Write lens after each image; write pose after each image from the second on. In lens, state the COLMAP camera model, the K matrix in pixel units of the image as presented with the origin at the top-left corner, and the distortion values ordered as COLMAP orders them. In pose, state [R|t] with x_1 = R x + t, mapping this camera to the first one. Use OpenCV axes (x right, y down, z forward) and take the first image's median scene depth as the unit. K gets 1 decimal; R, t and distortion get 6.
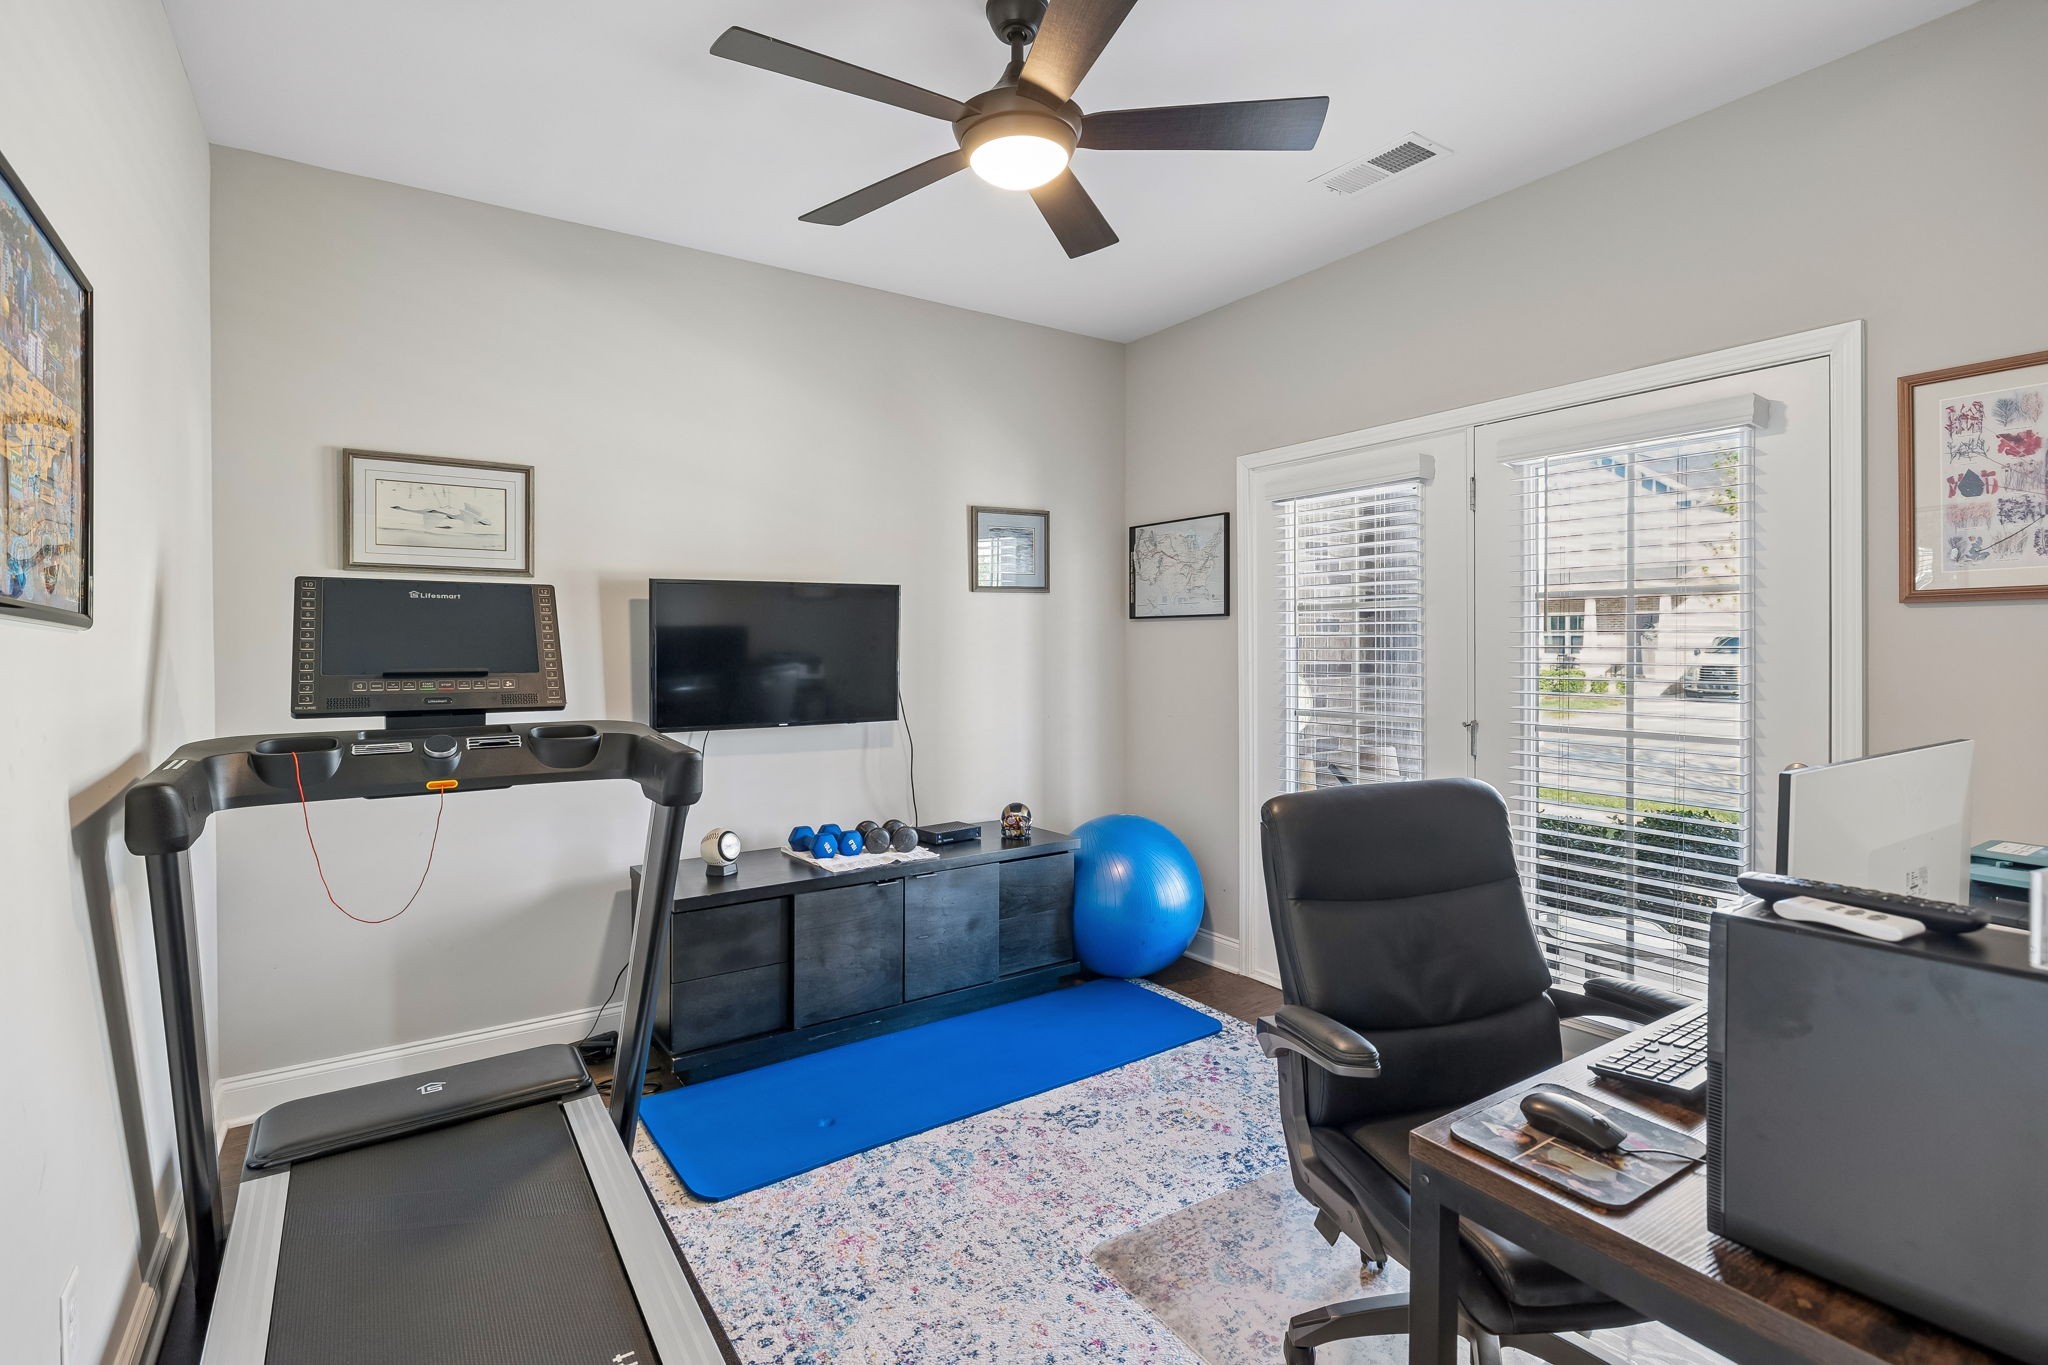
lens RADIAL K [[977.1, 0, 1026.9], [0, 977.1, 643.9], [0, 0, 1]] dist [0.000948, 0.000129]
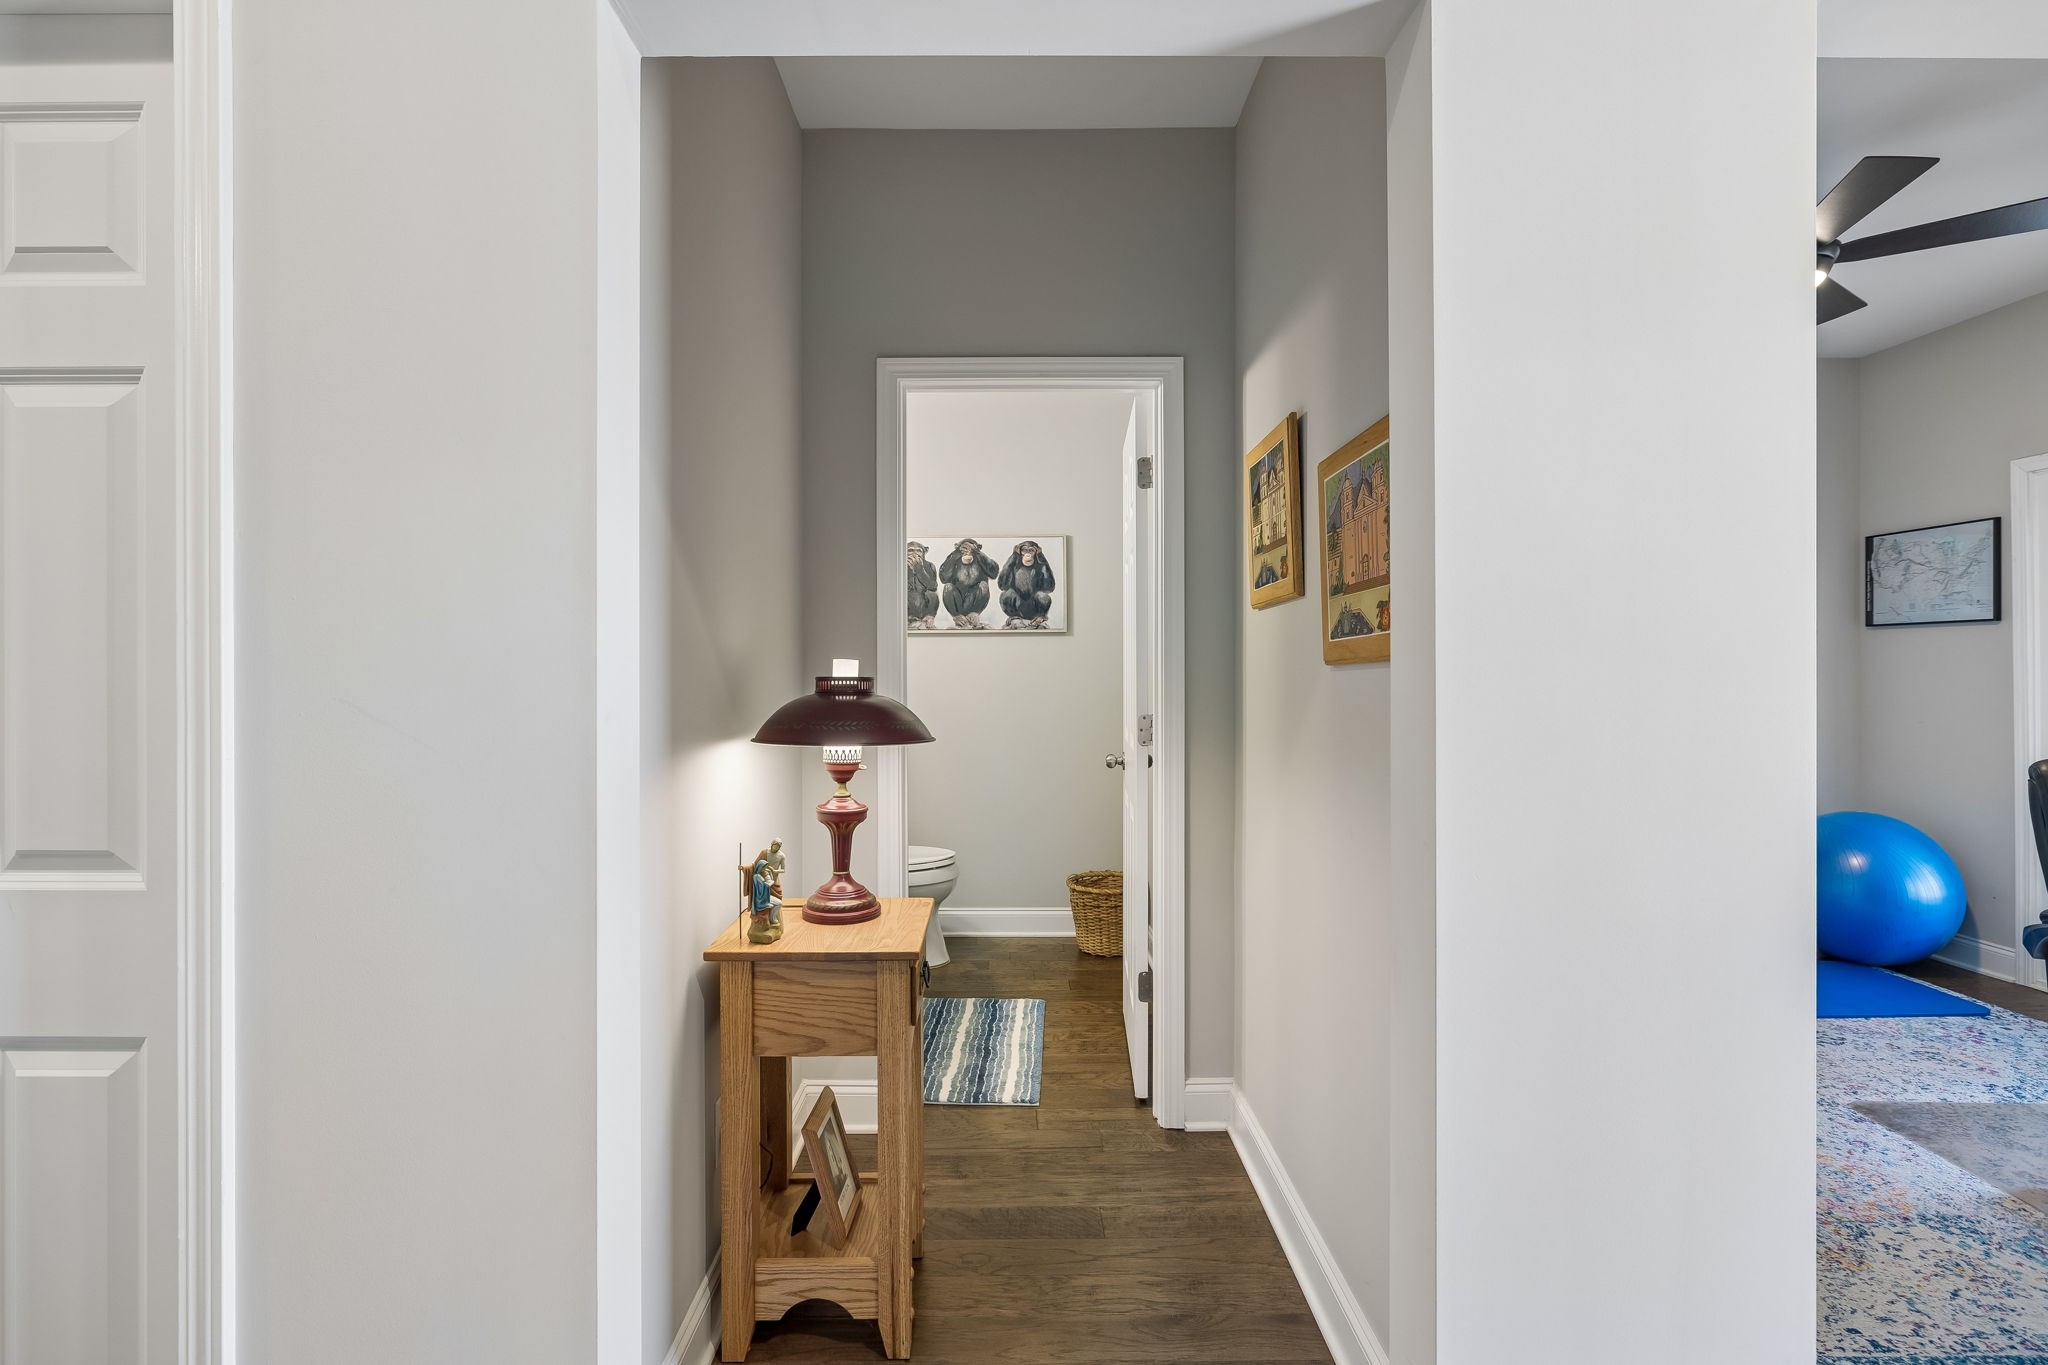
lens RADIAL K [[977.1, 0, 1026.9], [0, 977.1, 643.9], [0, 0, 1]] dist [0.000948, 0.000129]
pose [[0.833190, 0.002969, -0.552979, -0.090789], [-0.014951, 0.999741, -0.017159, 0.035067], [0.552784, 0.022564, 0.833019, -0.503237]]
